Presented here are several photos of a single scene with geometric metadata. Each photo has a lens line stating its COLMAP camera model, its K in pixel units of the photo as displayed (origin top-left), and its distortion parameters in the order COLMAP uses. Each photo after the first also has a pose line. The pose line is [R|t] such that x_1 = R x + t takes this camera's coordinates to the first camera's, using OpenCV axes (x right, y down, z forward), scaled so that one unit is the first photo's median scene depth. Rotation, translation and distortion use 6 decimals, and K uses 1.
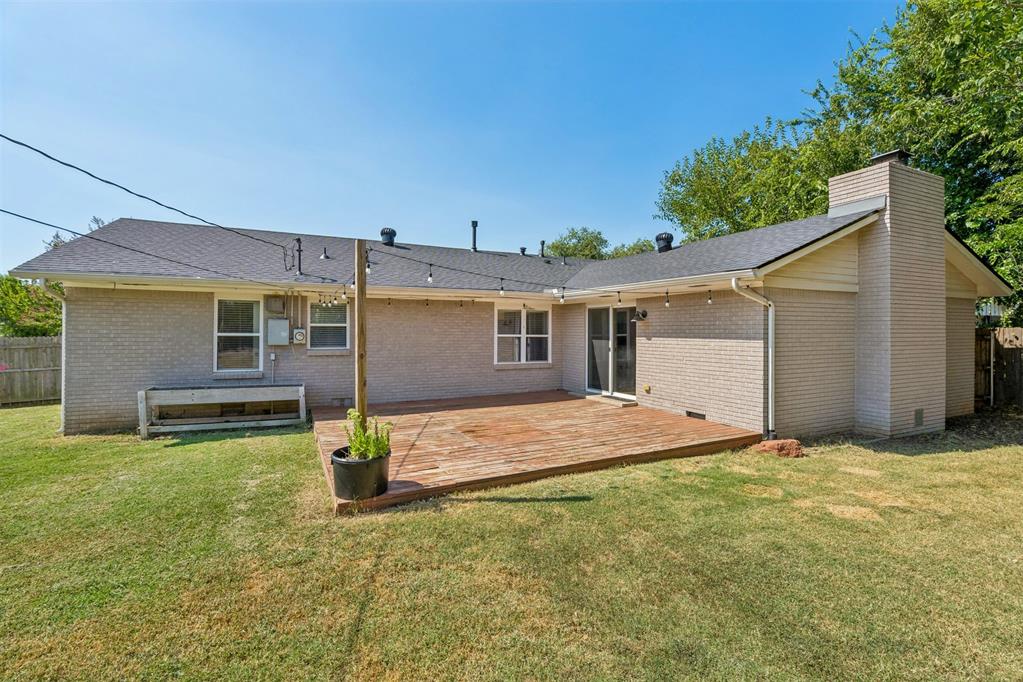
lens RADIAL K [[466.7, 0, 512.4], [0, 466.7, 329.1], [0, 0, 1]] dist [-0.005608, 0.001655]
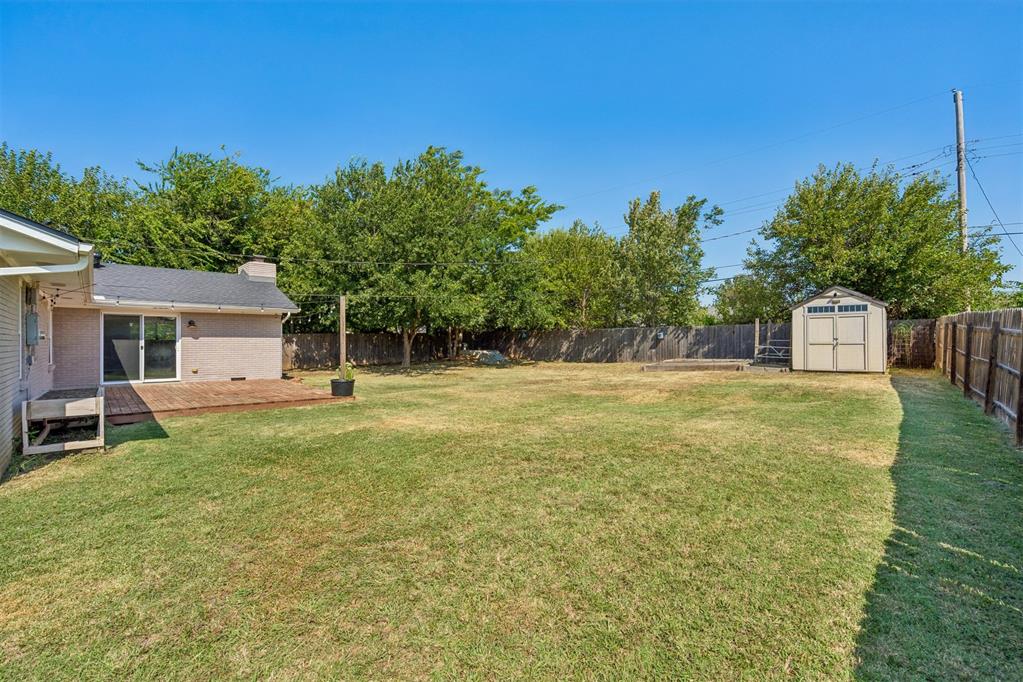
lens RADIAL K [[466.7, 0, 513.8], [0, 466.7, 339.0], [0, 0, 1]] dist [-0.005608, 0.001655]
pose [[-0.290277, -0.000054, 0.956943, -1.530464], [-0.001826, 0.999998, -0.000497, 0.021676], [-0.956941, -0.001892, -0.290277, 0.437343]]
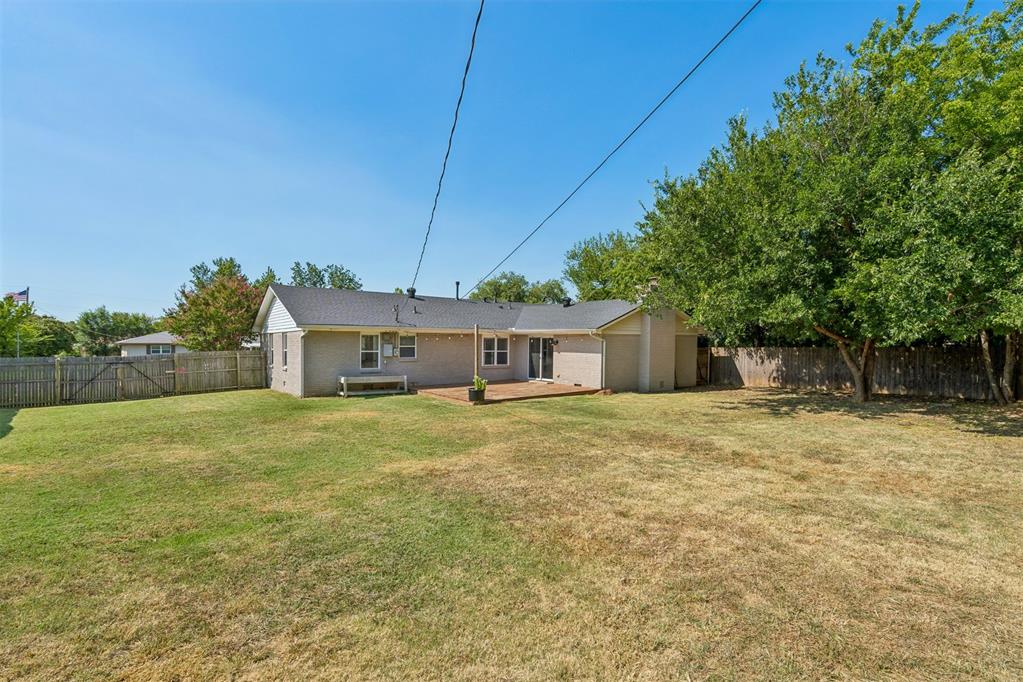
lens RADIAL K [[466.7, 0, 512.6], [0, 466.7, 345.1], [0, 0, 1]] dist [-0.005608, 0.001655]
pose [[0.980642, 0.001701, 0.195800, -0.363219], [-0.004223, 0.999913, 0.012464, -0.044046], [-0.195762, -0.013050, 0.980565, -1.150158]]
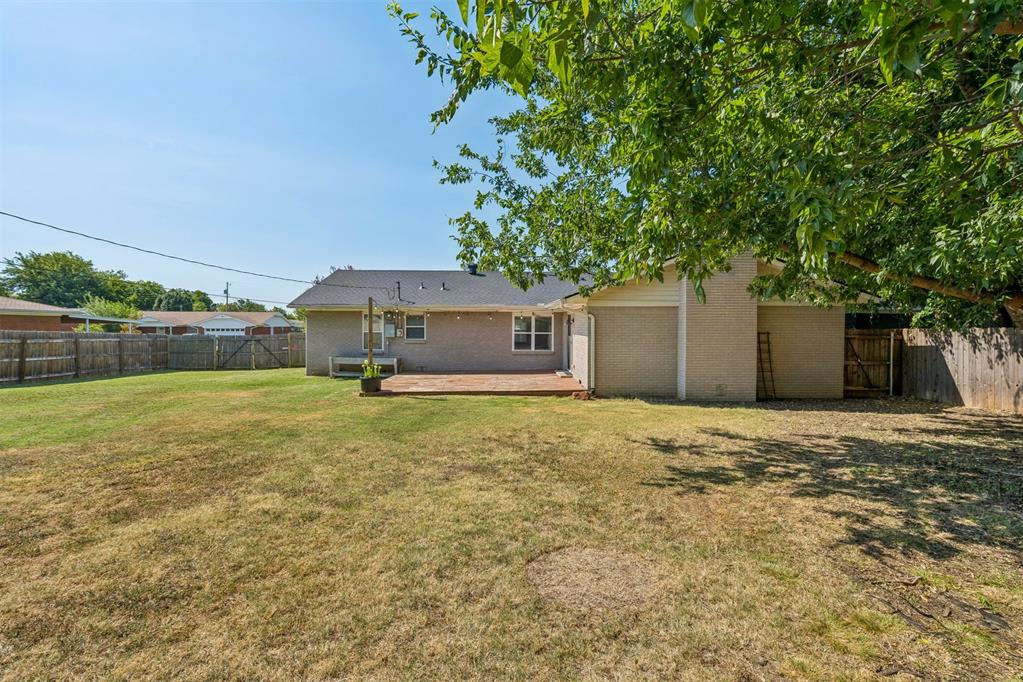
lens RADIAL K [[466.7, 0, 509.7], [0, 466.7, 337.3], [0, 0, 1]] dist [-0.005608, 0.001655]
pose [[0.903680, 0.009926, -0.428093, 0.784784], [0.001880, 0.999630, 0.027147, -0.017479], [0.428204, -0.025337, 0.903327, -0.546007]]
